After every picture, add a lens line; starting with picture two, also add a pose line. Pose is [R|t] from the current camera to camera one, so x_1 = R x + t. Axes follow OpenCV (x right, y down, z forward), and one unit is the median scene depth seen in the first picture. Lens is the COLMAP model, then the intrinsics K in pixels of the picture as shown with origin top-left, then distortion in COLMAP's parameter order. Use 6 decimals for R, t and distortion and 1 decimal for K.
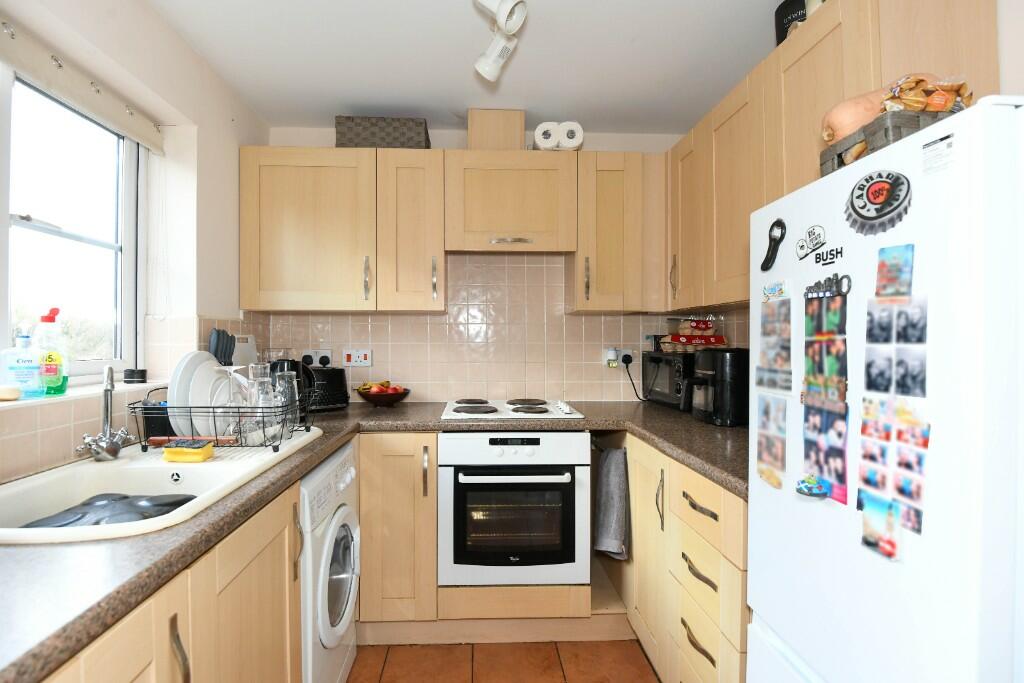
lens RADIAL K [[478.1, 0, 495.1], [0, 478.1, 339.8], [0, 0, 1]] dist [0.002235, -0.020316]
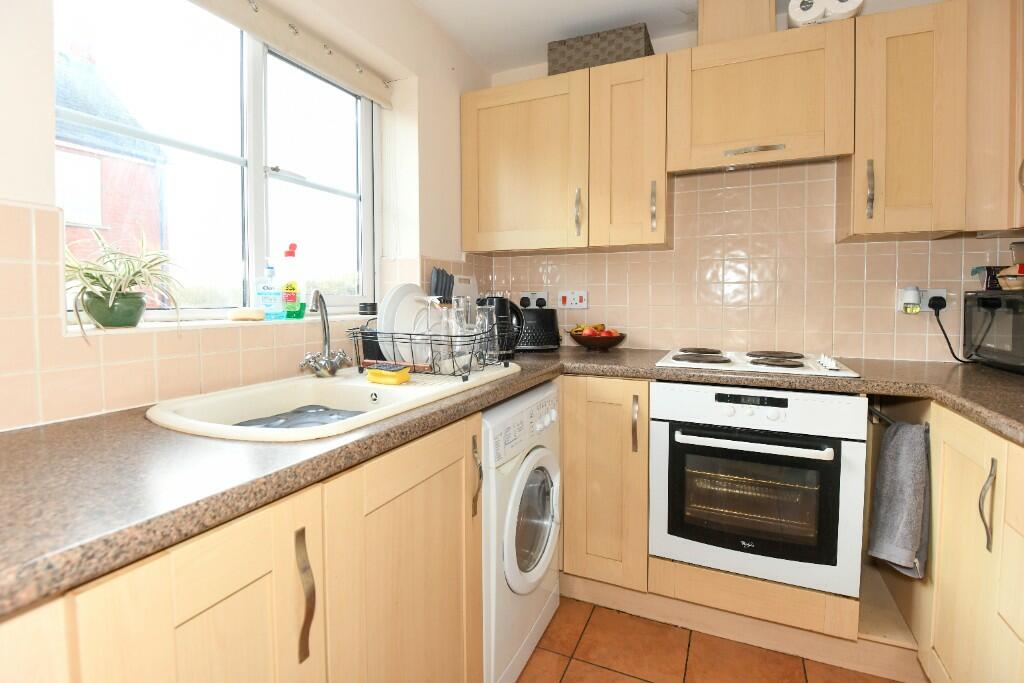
lens RADIAL K [[471.6, 0, 512.4], [0, 471.6, 319.9], [0, 0, 1]] dist [0.002079, -0.017691]
pose [[0.888625, 0.015104, -0.458386, 0.046773], [0.005766, 0.999011, 0.044097, 0.044655], [0.458599, -0.041829, 0.887659, 0.133459]]
